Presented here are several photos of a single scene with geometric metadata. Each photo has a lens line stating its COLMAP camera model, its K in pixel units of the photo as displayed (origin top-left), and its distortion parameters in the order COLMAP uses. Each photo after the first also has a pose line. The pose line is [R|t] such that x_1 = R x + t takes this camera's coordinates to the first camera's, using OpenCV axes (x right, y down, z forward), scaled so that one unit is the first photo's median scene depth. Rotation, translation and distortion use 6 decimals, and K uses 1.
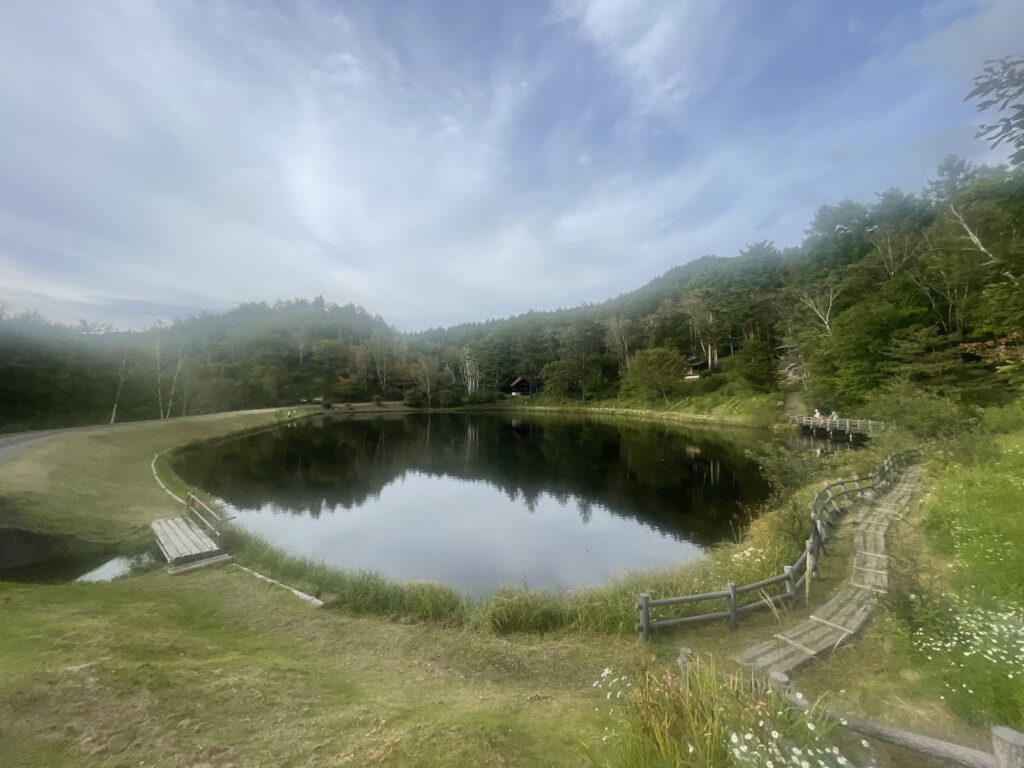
lens RADIAL K [[416.5, 0, 504.9], [0, 416.5, 381.4], [0, 0, 1]] dist [-0.010277, -0.000294]
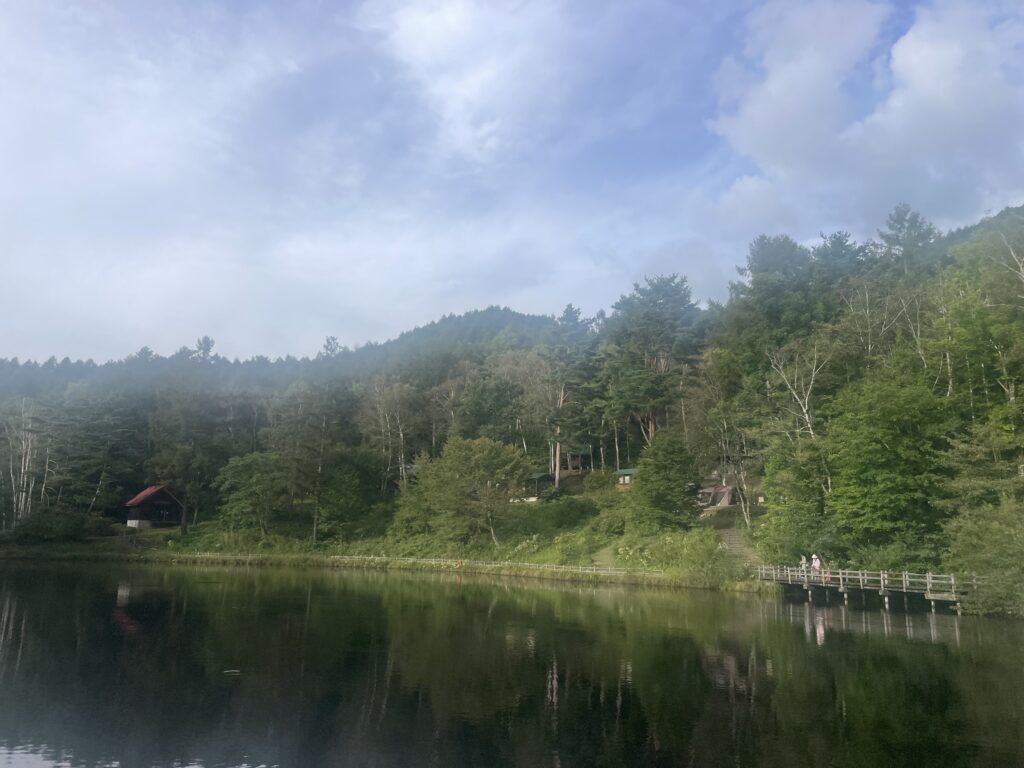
lens RADIAL K [[783.5, 0, 517.3], [0, 783.5, 377.5], [0, 0, 1]] dist [0.054436, -0.073080]
pose [[0.861346, 0.129984, 0.491108, -0.071942], [-0.043122, 0.981931, -0.184261, 0.018662], [-0.506185, 0.137534, 0.851388, 0.093814]]
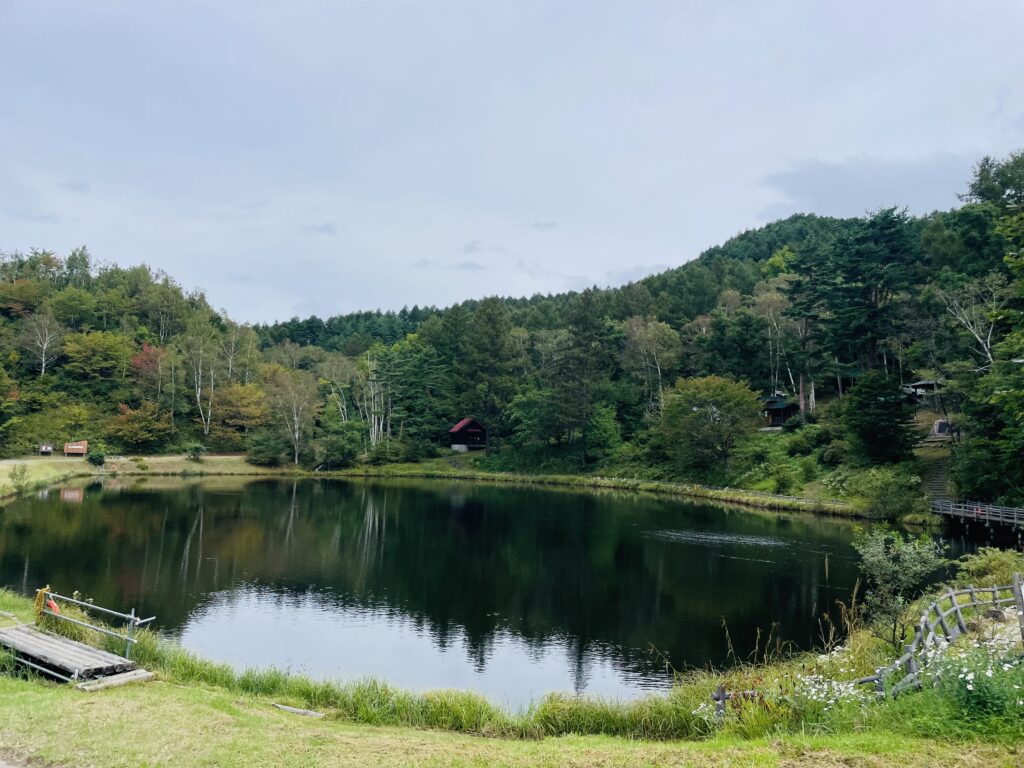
lens RADIAL K [[783.5, 0, 511.2], [0, 783.5, 383.2], [0, 0, 1]] dist [0.054436, -0.073080]
pose [[0.993773, 0.040262, 0.103896, -0.017492], [-0.034771, 0.997928, -0.054136, -0.001679], [-0.105860, 0.050186, 0.993114, -0.036464]]
